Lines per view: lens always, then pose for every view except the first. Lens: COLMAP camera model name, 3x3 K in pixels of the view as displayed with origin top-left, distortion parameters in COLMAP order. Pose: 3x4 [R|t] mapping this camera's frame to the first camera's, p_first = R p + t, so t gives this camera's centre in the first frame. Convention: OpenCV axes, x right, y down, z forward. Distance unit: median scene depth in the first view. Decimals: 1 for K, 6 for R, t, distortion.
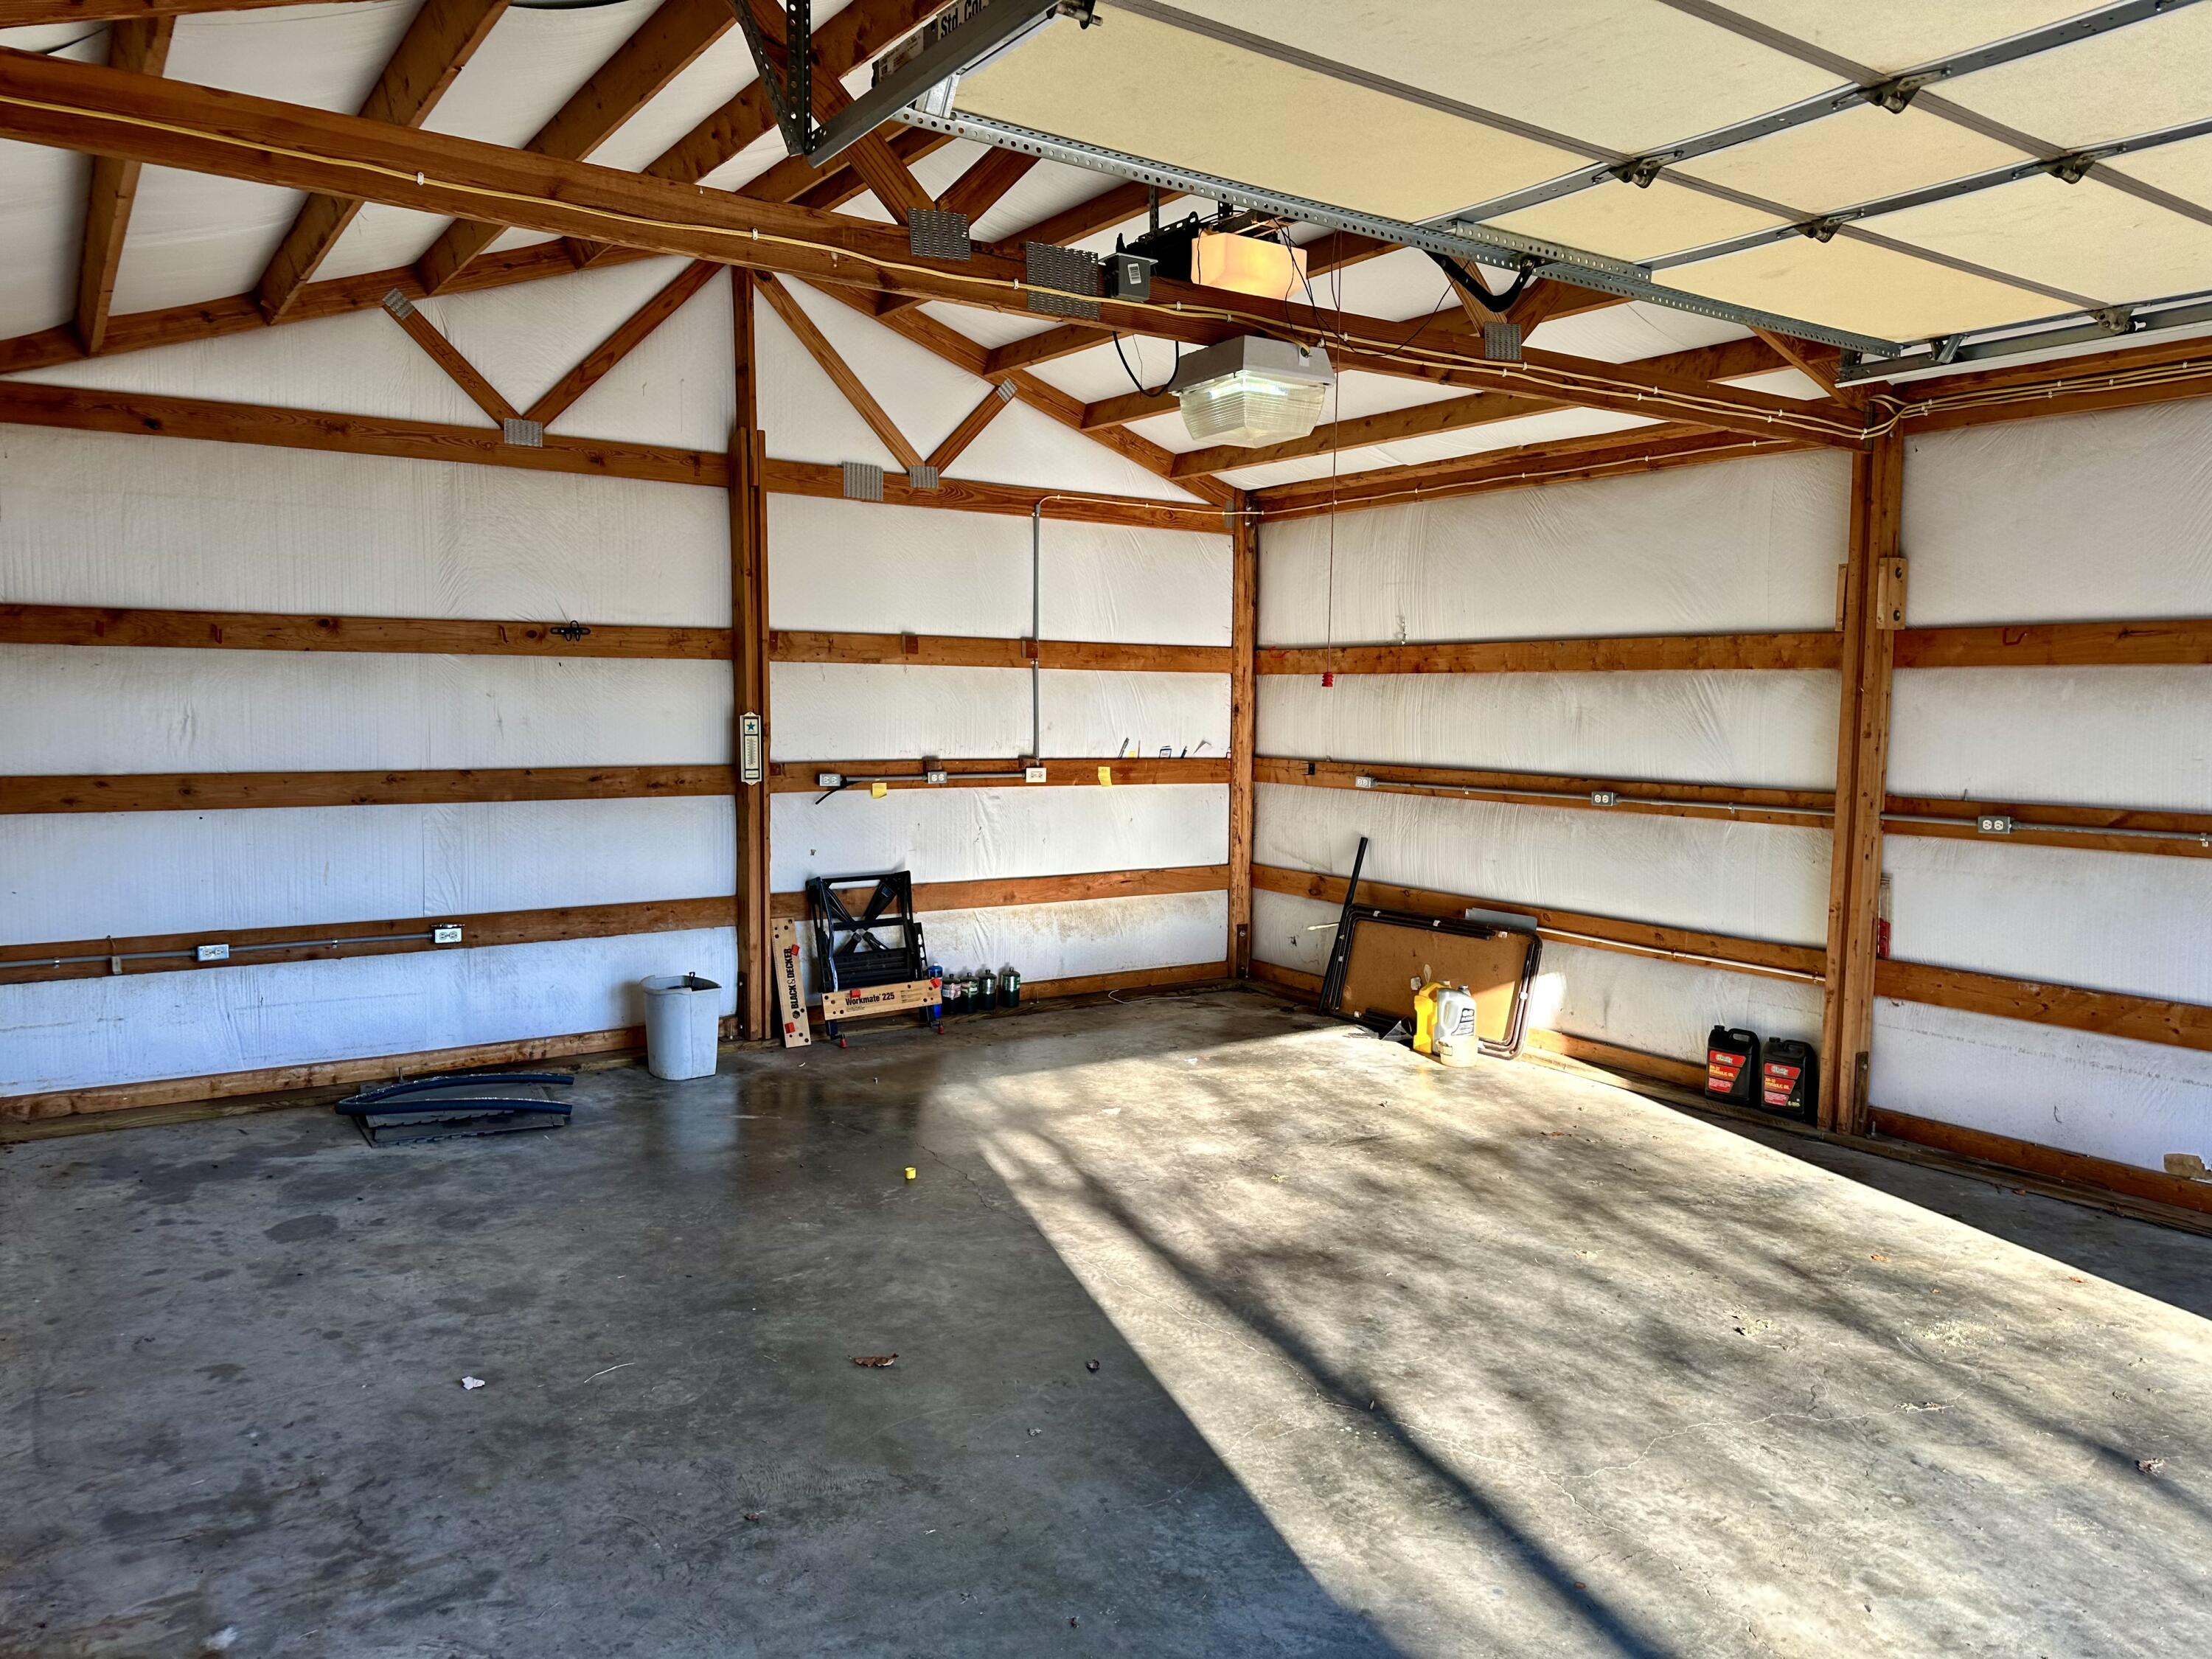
lens RADIAL K [[1542.3, 0, 1077.4], [0, 1542.3, 835.7], [0, 0, 1]] dist [0.071978, -0.108425]
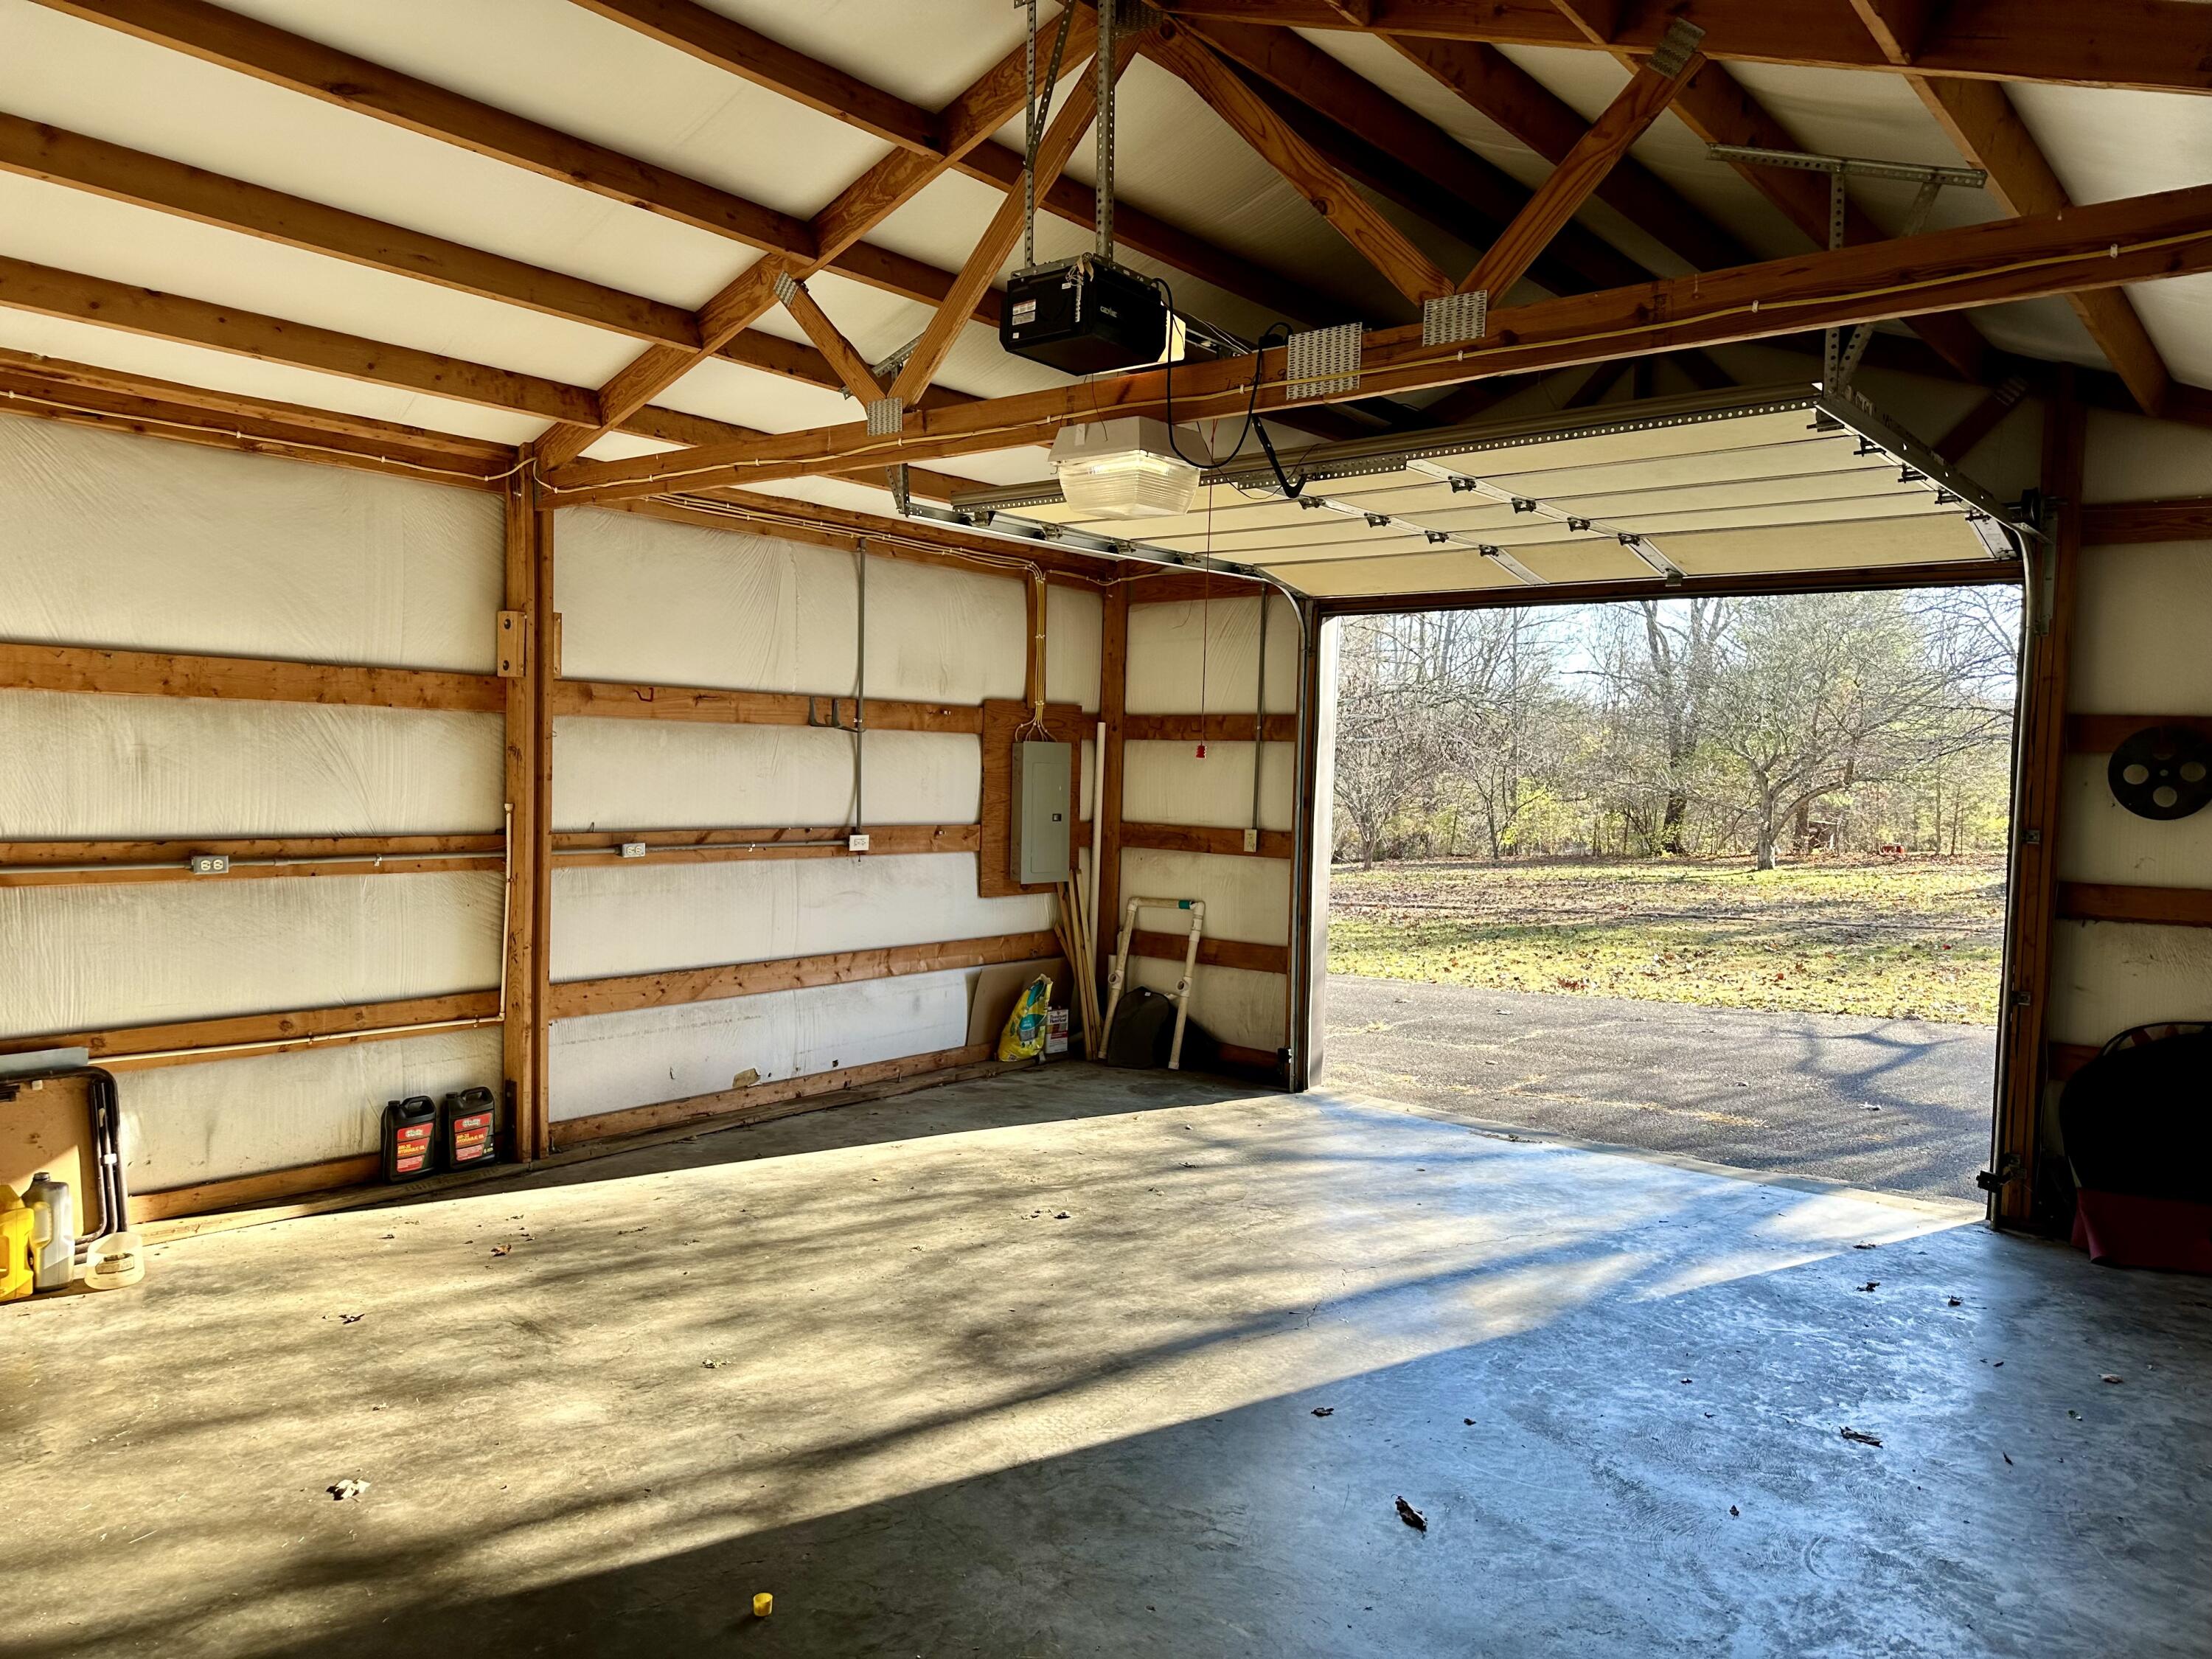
lens RADIAL K [[1542.3, 0, 1077.4], [0, 1542.3, 835.7], [0, 0, 1]] dist [0.071978, -0.108425]
pose [[-0.286770, -0.060536, 0.956085, -0.625997], [0.058558, 0.995028, 0.080565, -0.090682], [-0.956208, 0.079090, -0.281799, 0.976571]]
